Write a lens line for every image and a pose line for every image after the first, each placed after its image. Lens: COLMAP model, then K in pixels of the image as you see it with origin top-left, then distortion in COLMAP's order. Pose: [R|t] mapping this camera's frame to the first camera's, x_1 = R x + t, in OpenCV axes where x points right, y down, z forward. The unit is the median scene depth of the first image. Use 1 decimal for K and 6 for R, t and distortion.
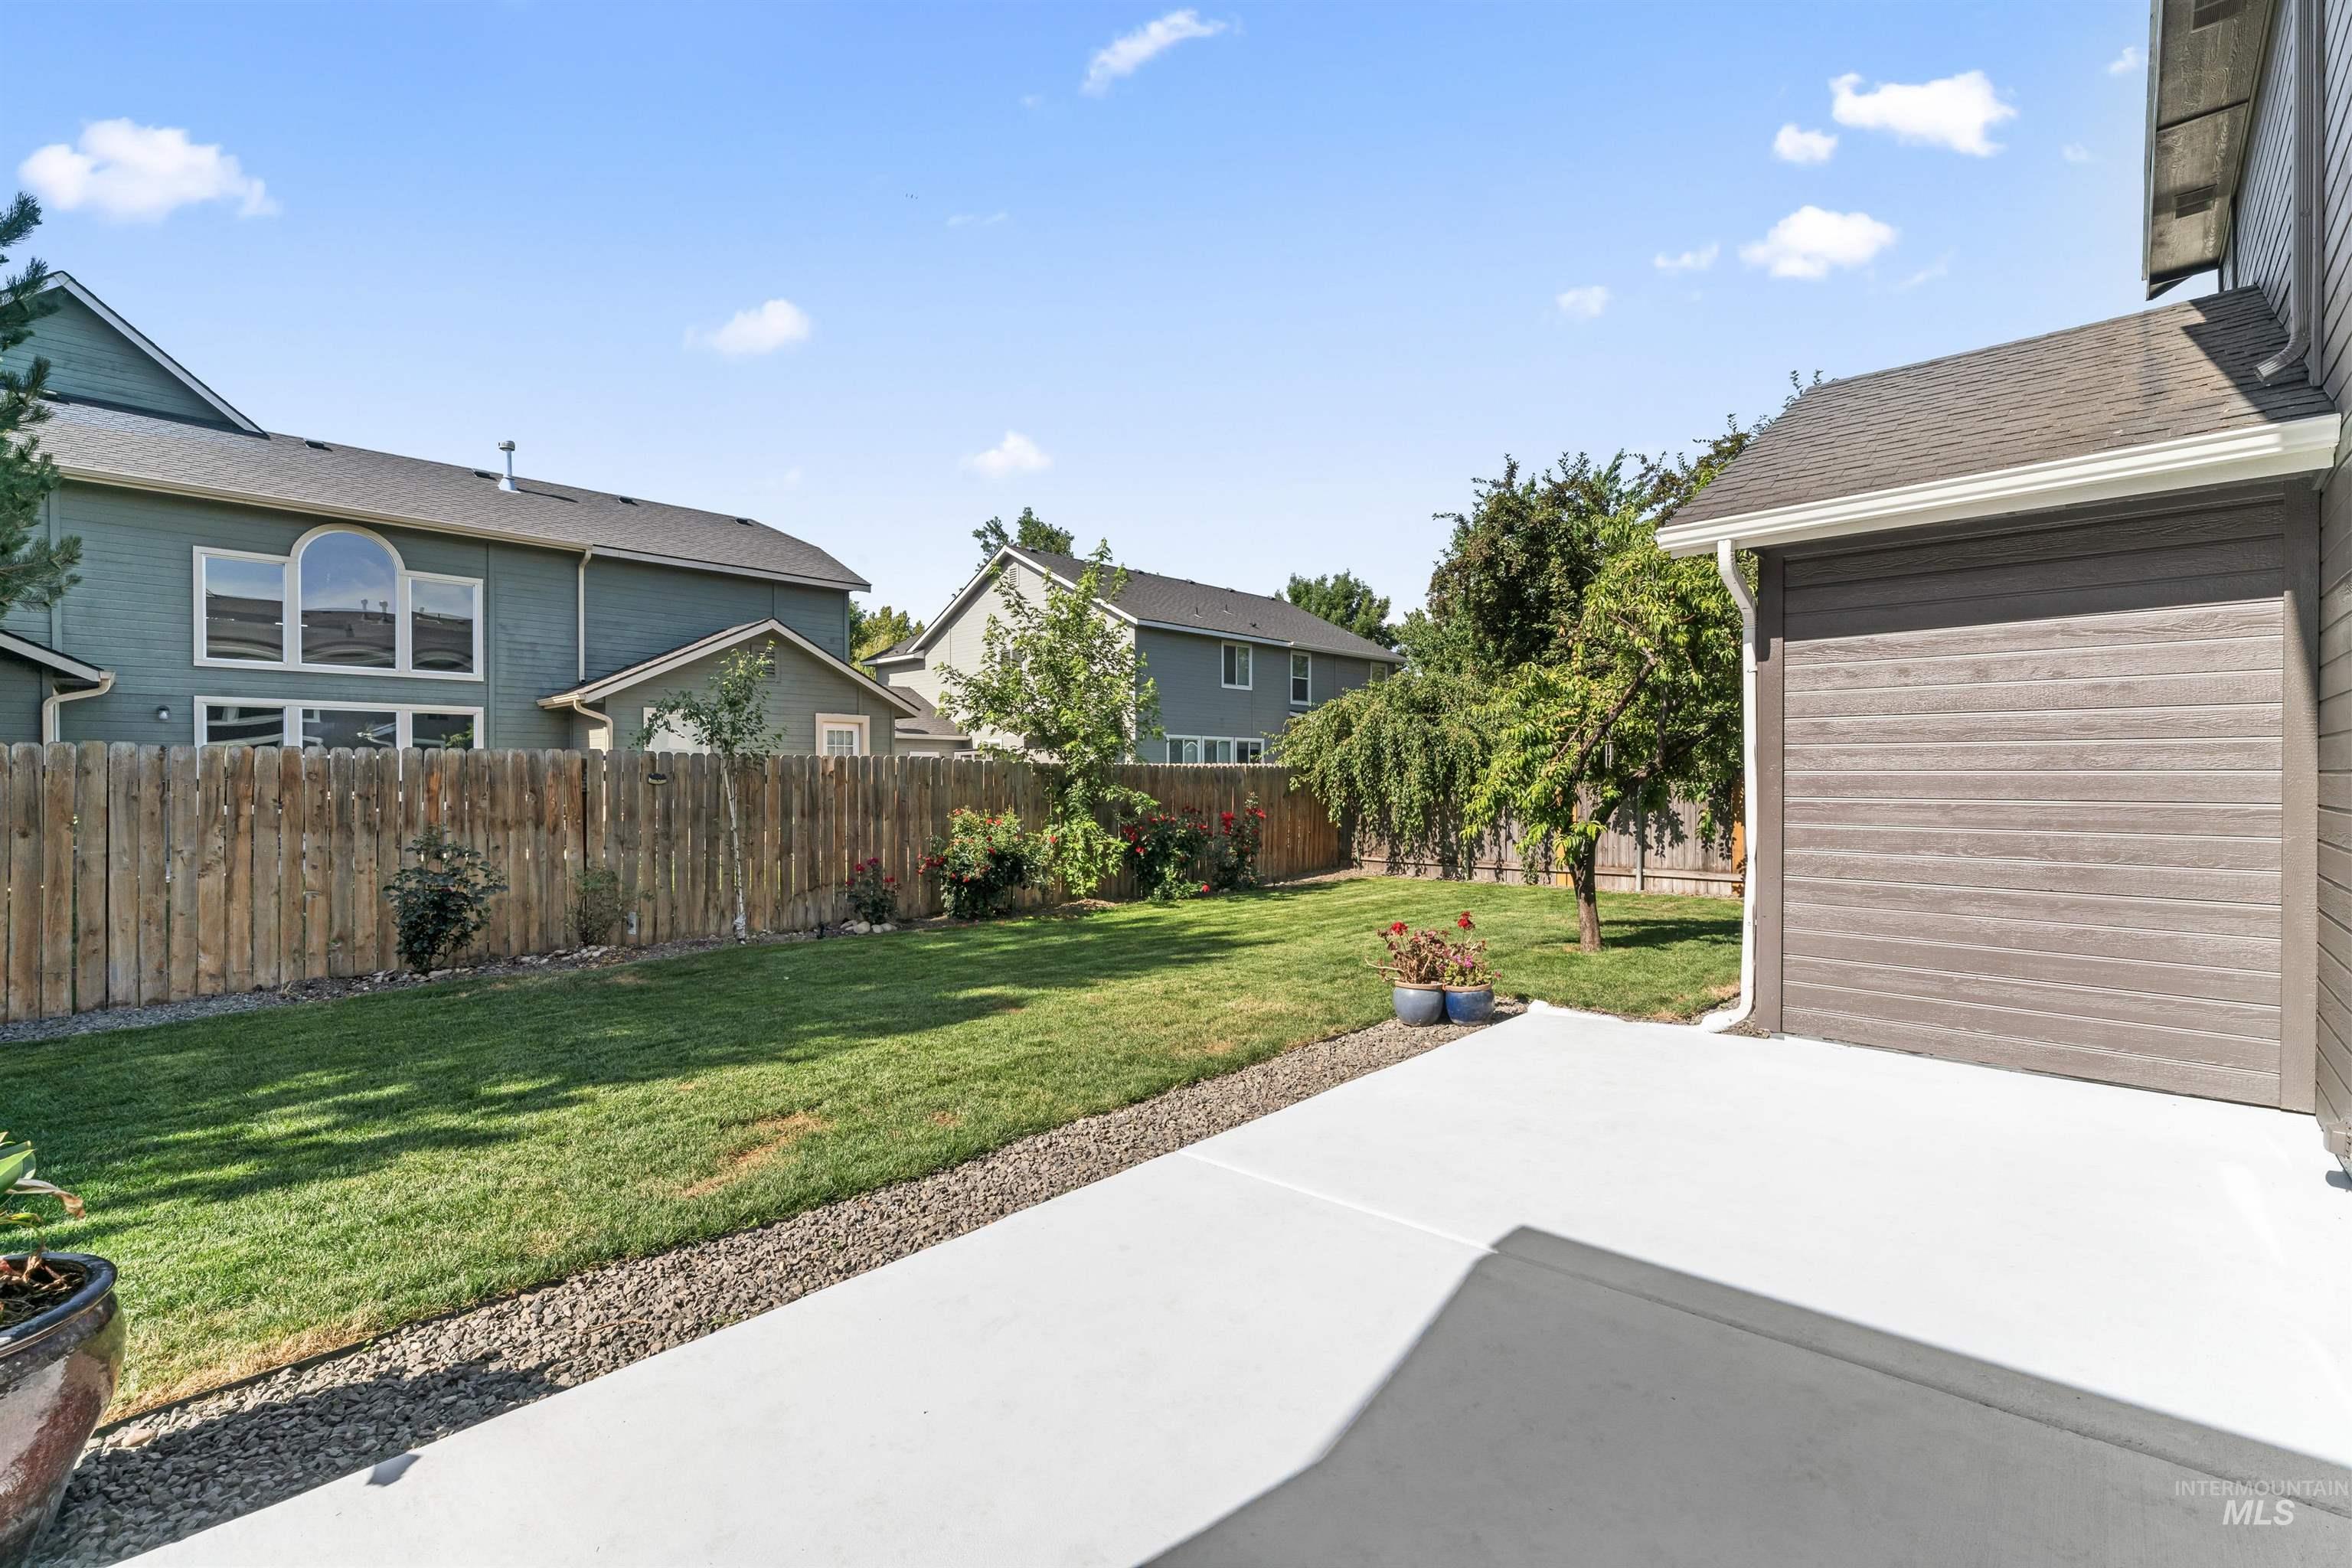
lens RADIAL K [[997.8, 0, 1202.7], [0, 997.8, 782.4], [0, 0, 1]] dist [-0.000291, 0.000095]
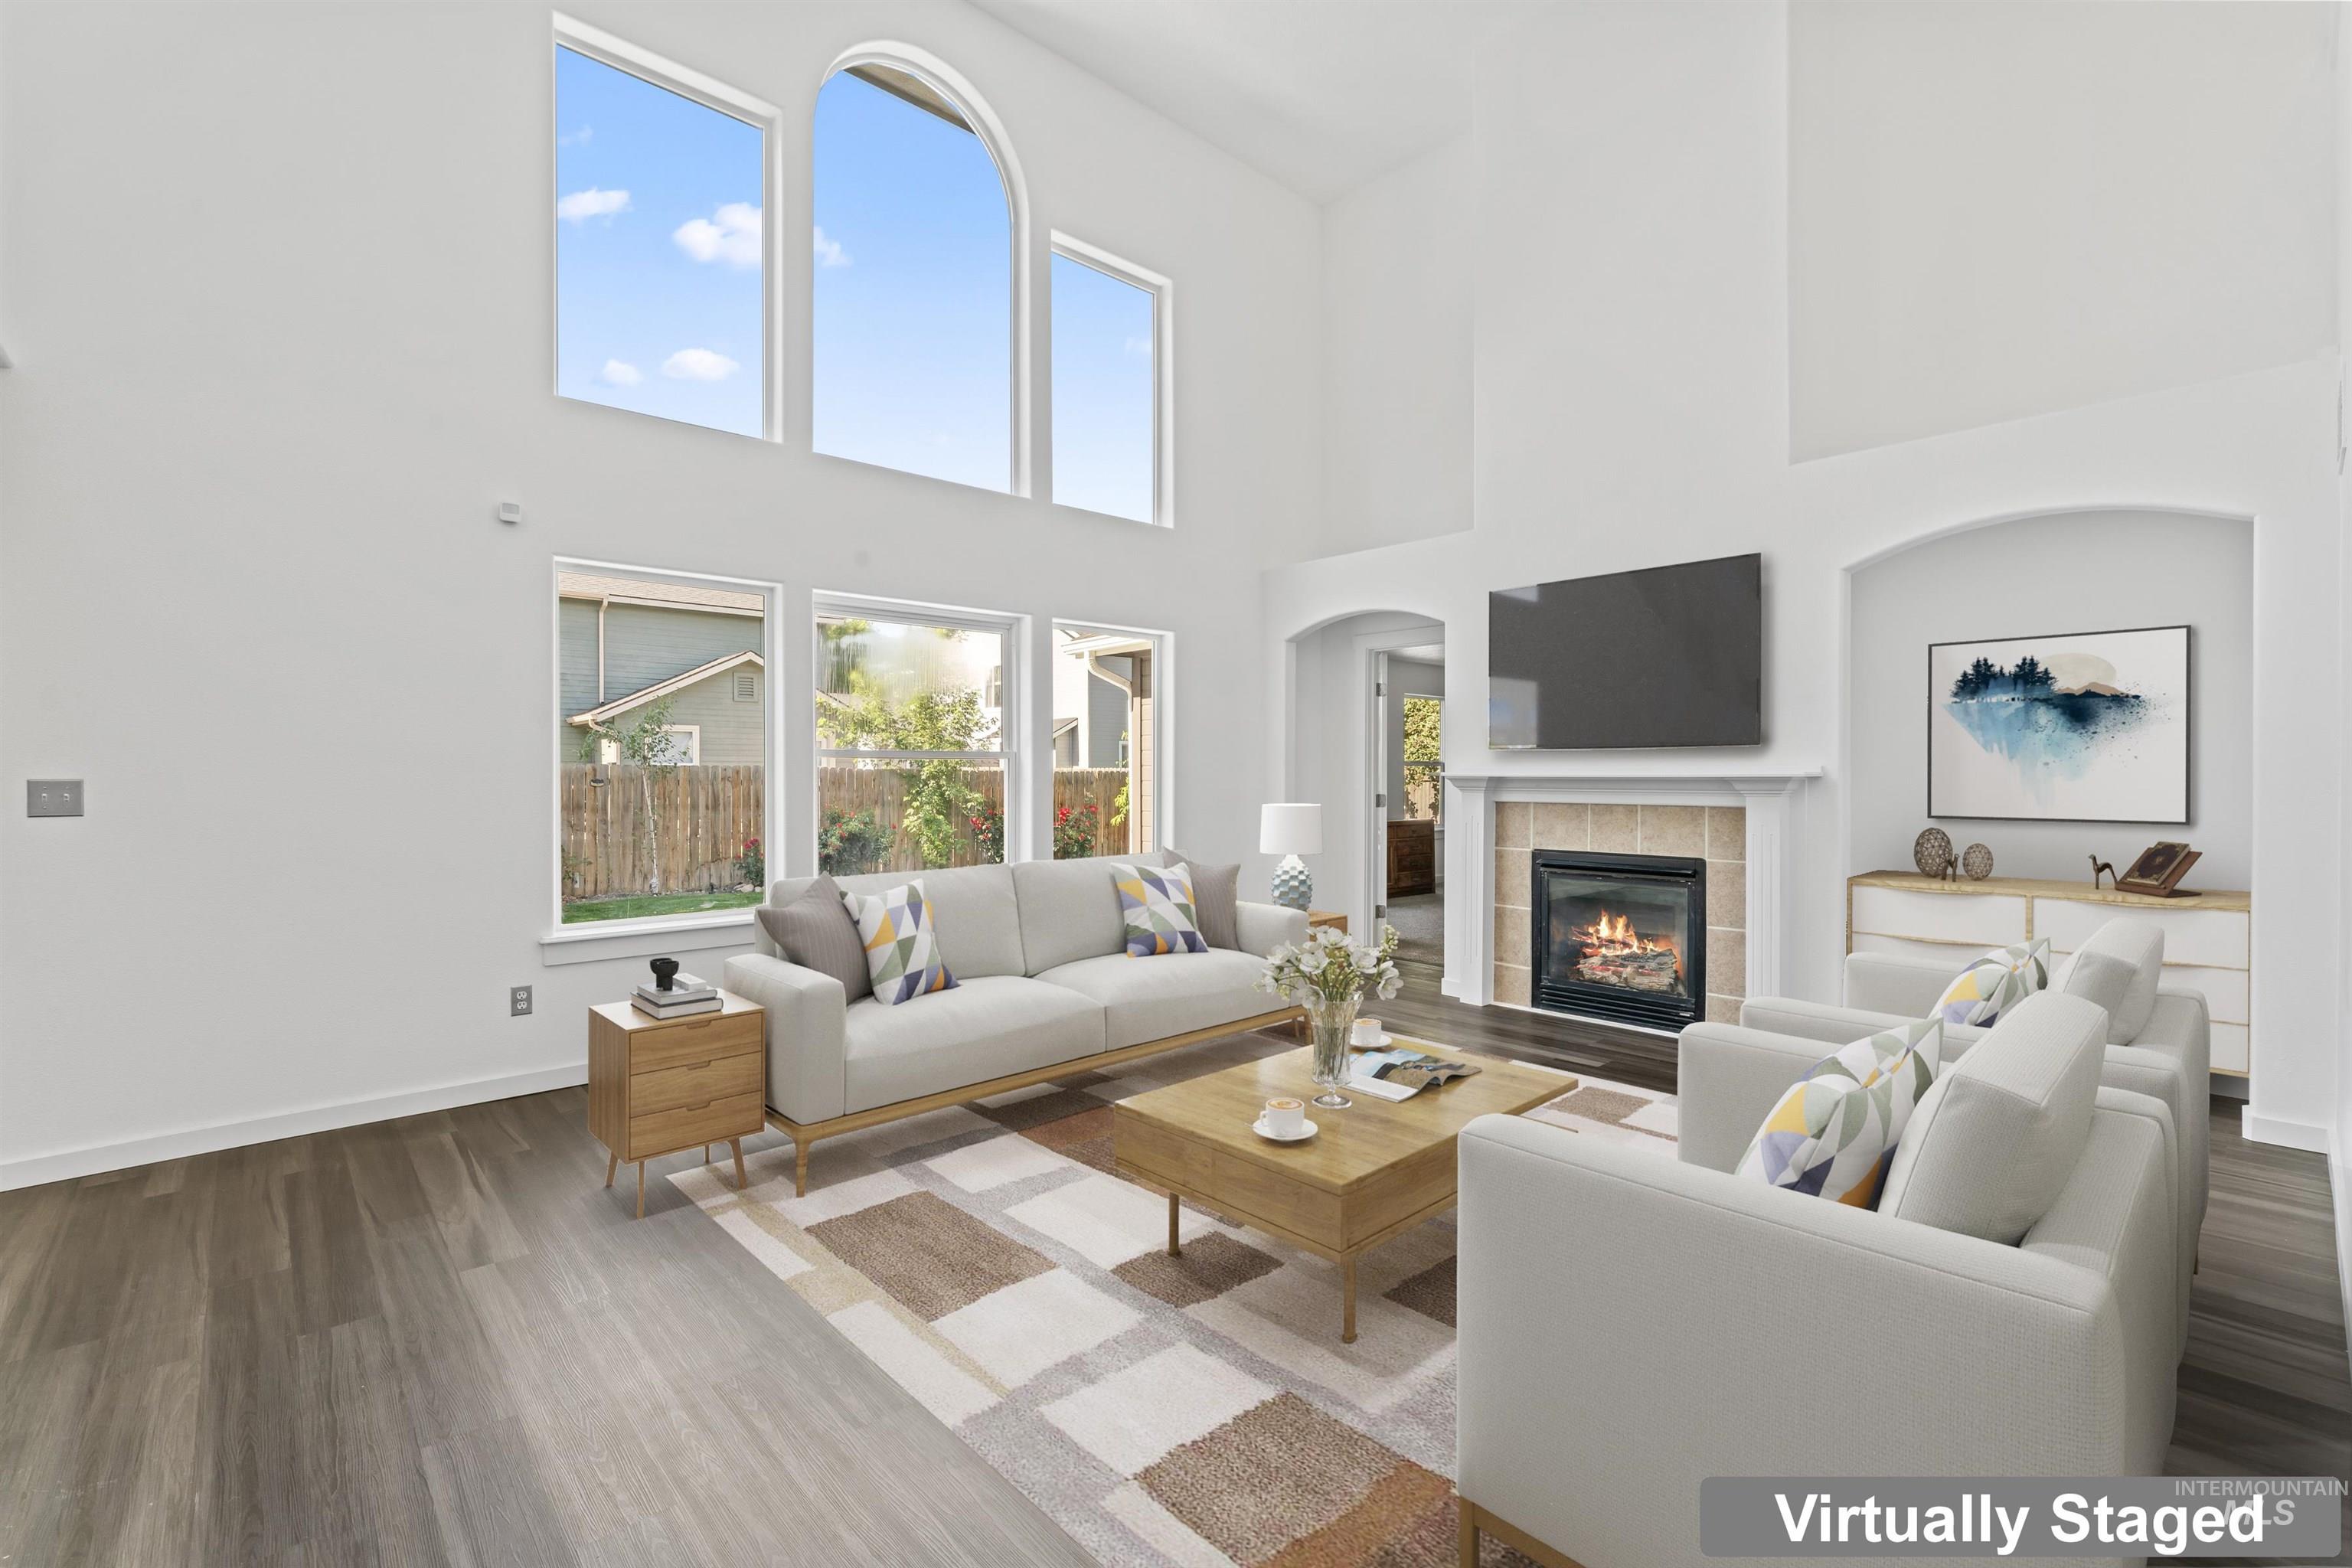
lens RADIAL K [[991.4, 0, 1176.0], [0, 991.4, 784.0], [0, 0, 1]] dist [0.002395, 0.000107]
pose [[0.996146, -0.000133, -0.087708, 0.351314], [0.000359, 0.999997, 0.002561, -0.003824], [0.087707, -0.002582, 0.996143, -0.306694]]
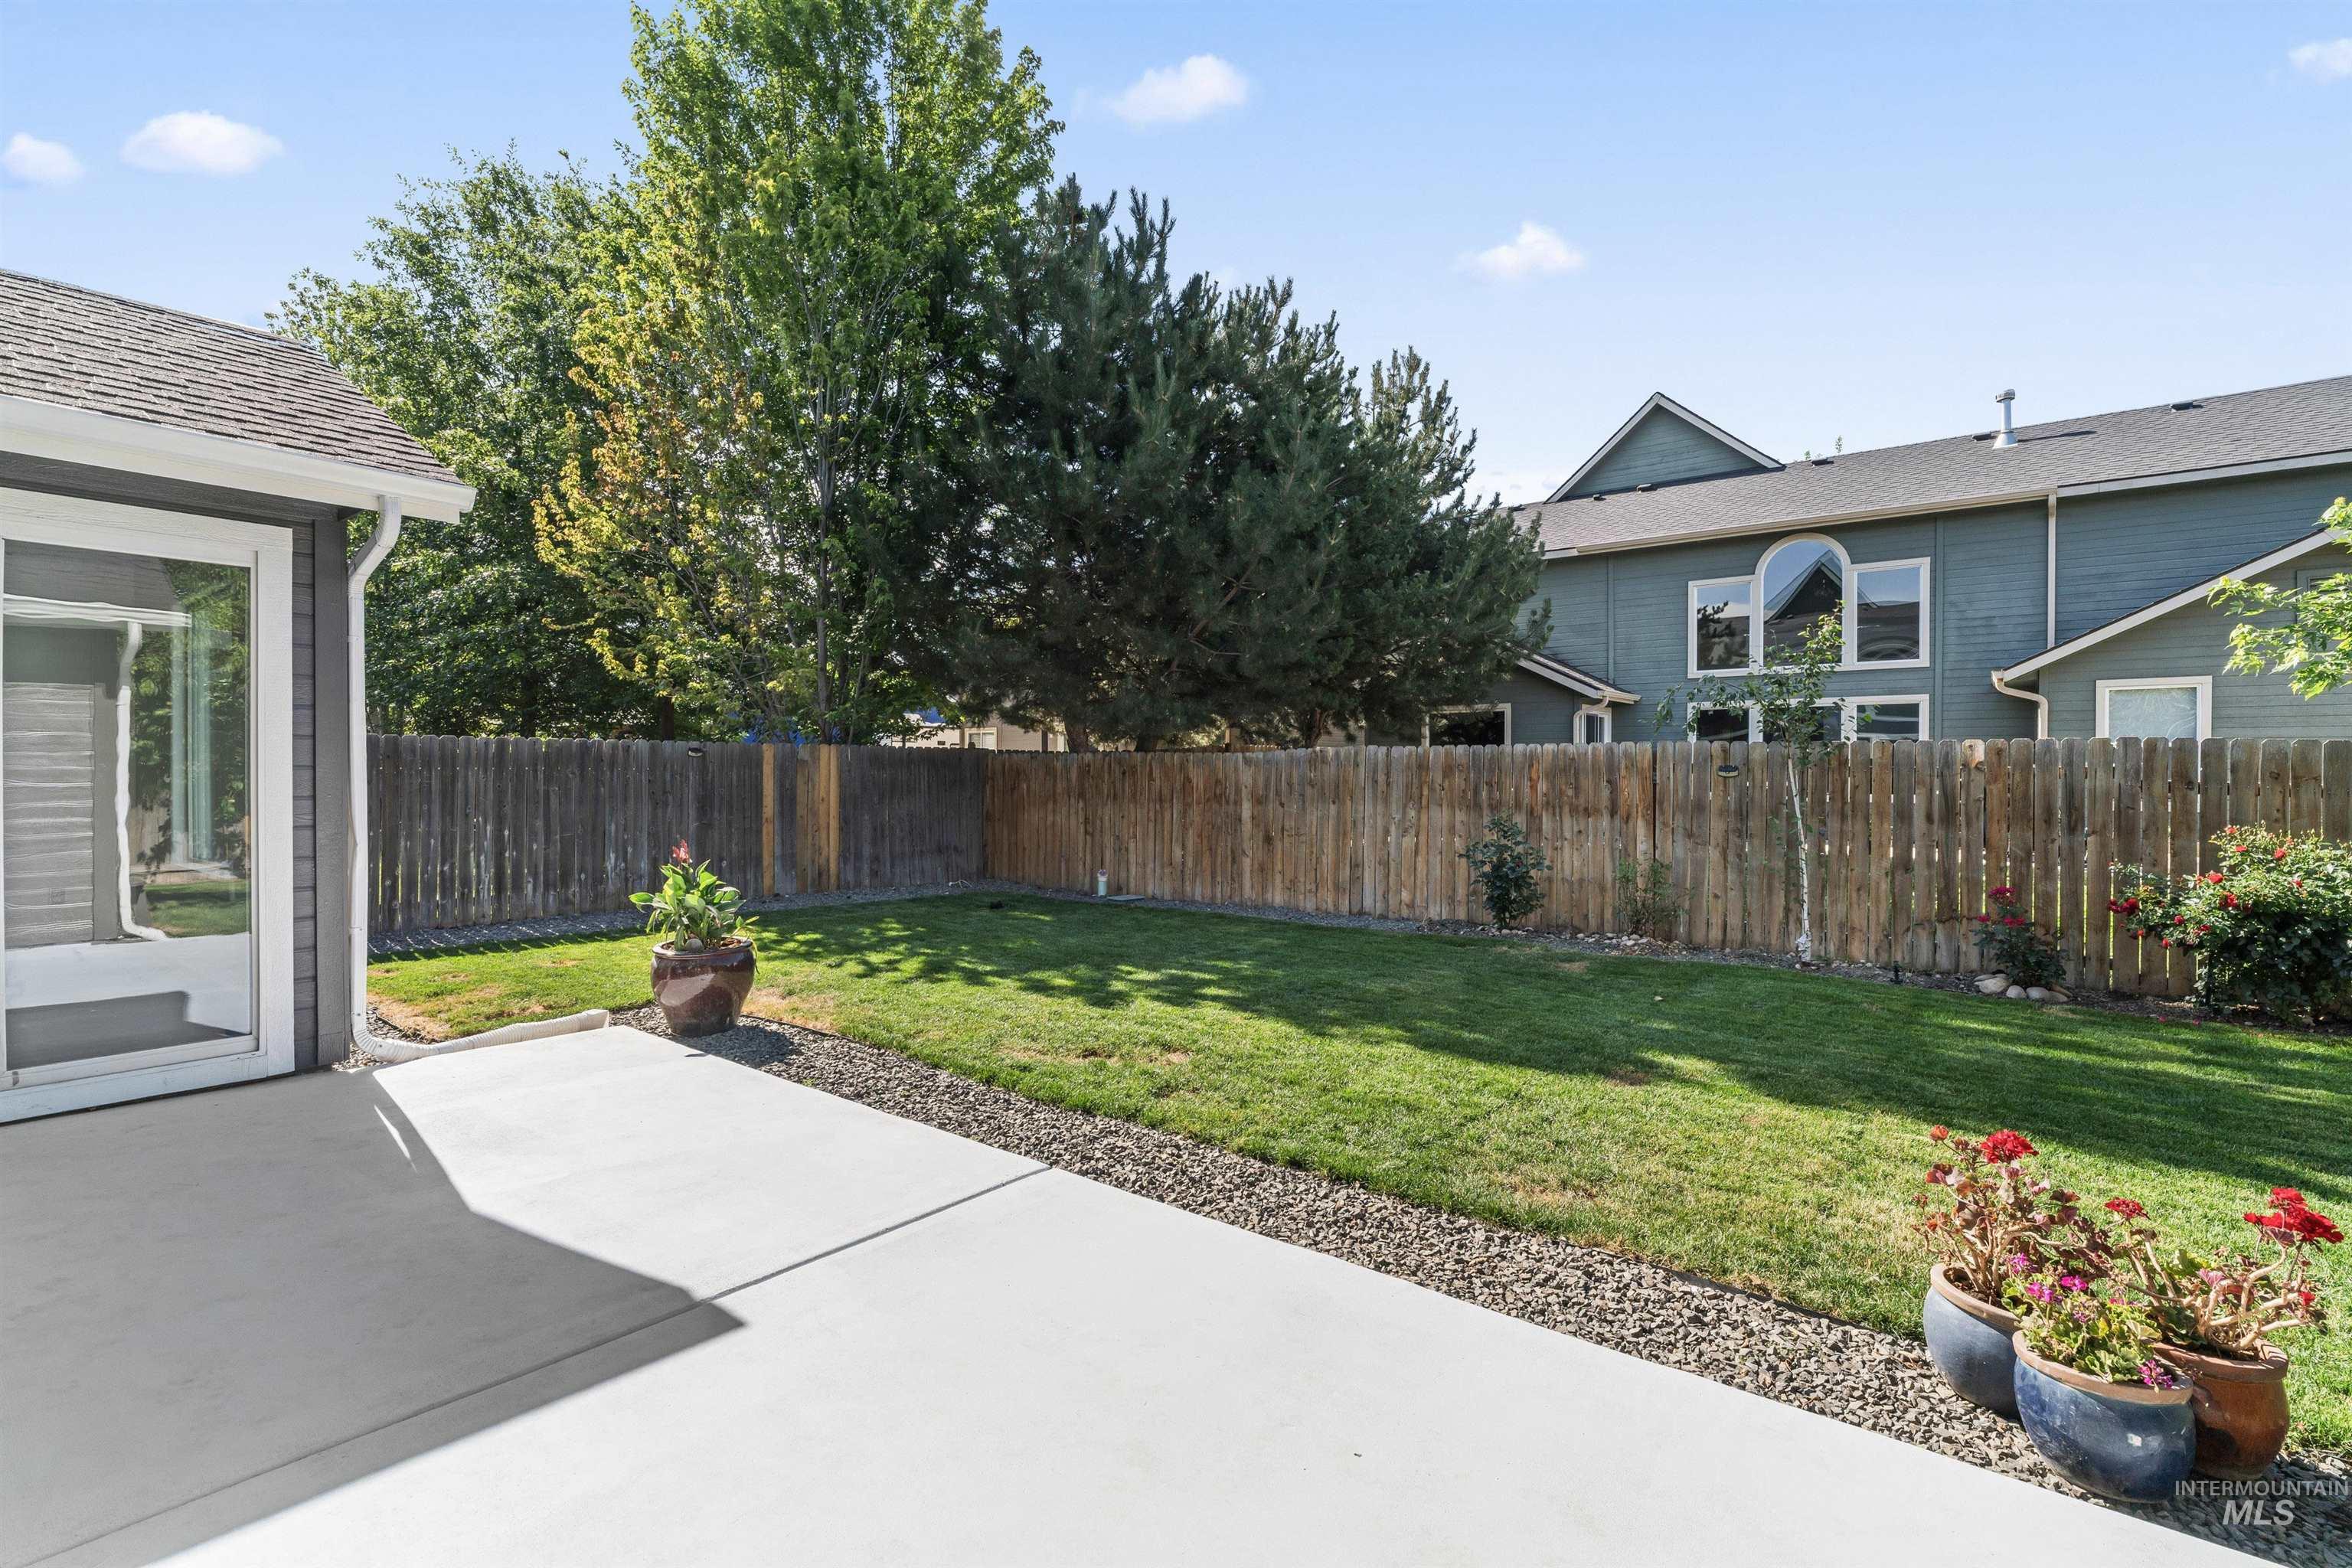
lens RADIAL K [[1054.2, 0, 1176.0], [0, 1054.2, 784.0], [0, 0, 1]] dist [-0.002493, -0.000308]
pose [[0.093155, 0.016565, -0.995514, 0.314480], [-0.008324, 0.999840, 0.015858, -0.002190], [0.995617, 0.006810, 0.093278, 0.332589]]
